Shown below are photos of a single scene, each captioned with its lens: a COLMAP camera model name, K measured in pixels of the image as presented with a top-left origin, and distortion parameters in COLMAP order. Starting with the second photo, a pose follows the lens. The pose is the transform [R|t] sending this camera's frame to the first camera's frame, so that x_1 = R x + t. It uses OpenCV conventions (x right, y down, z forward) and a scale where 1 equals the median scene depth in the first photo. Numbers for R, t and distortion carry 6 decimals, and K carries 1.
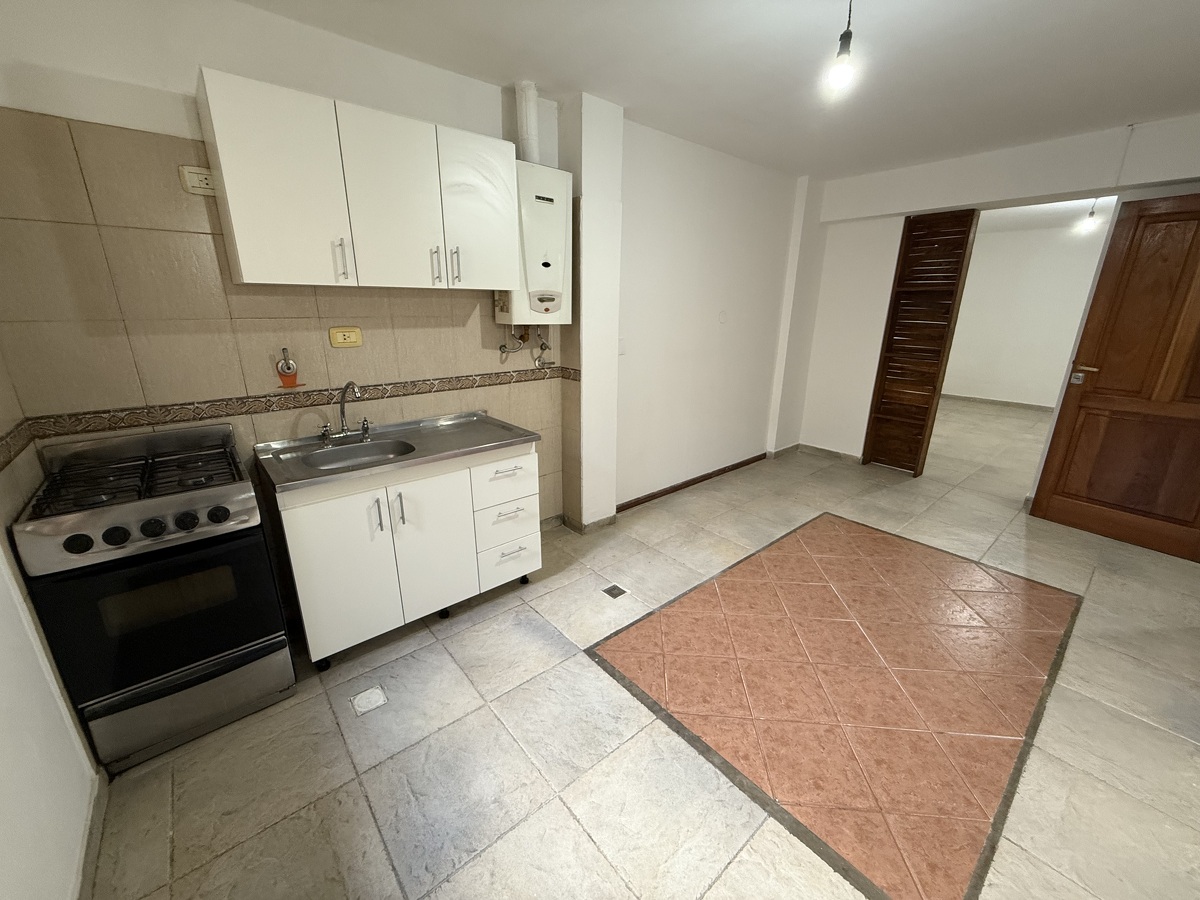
lens RADIAL K [[478.9, 0, 596.0], [0, 478.9, 450.7], [0, 0, 1]] dist [-0.000183, 0.000211]
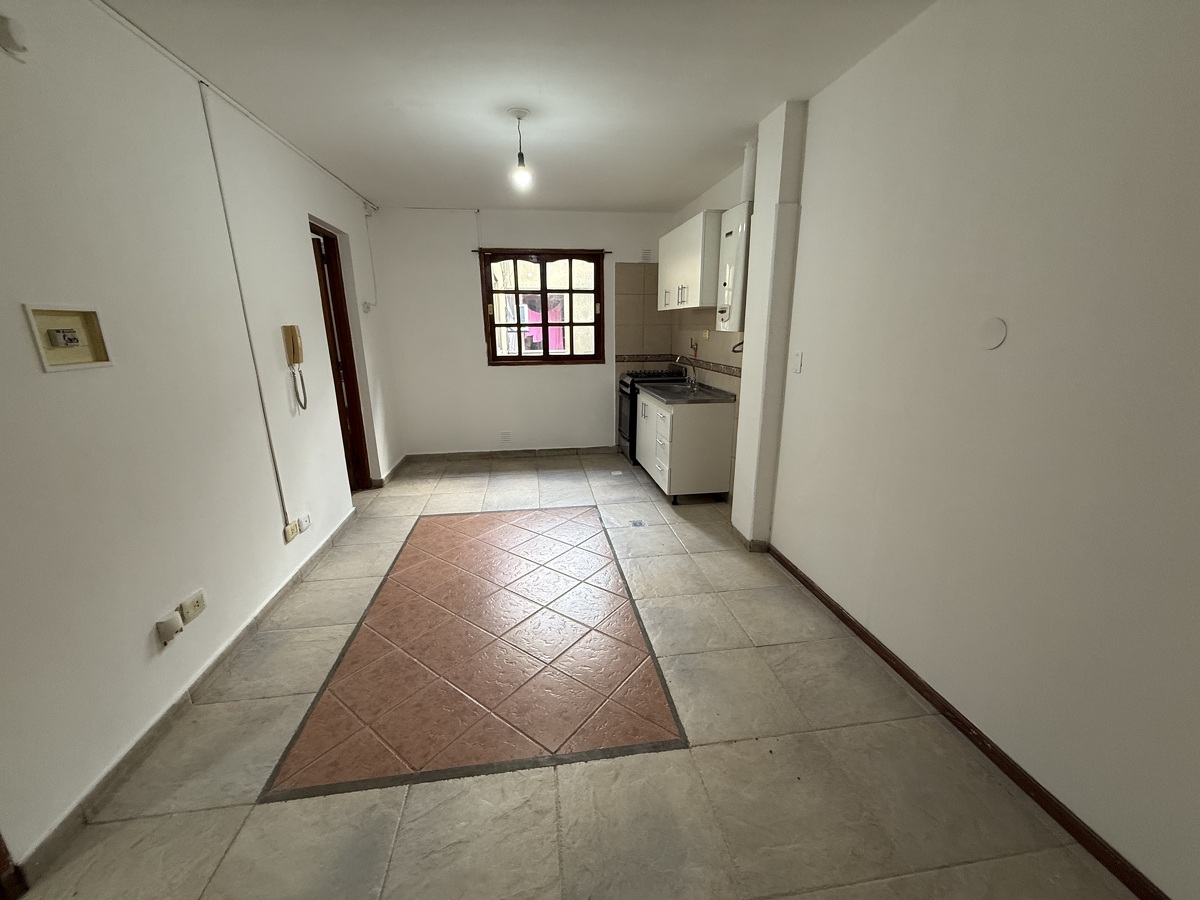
lens RADIAL K [[478.9, 0, 596.0], [0, 478.9, 450.7], [0, 0, 1]] dist [-0.000183, 0.000211]
pose [[-0.537167, 0.213259, -0.816071, 1.378908], [-0.244047, 0.886832, 0.392391, -0.468404], [0.807398, 0.409939, -0.424332, 1.640647]]
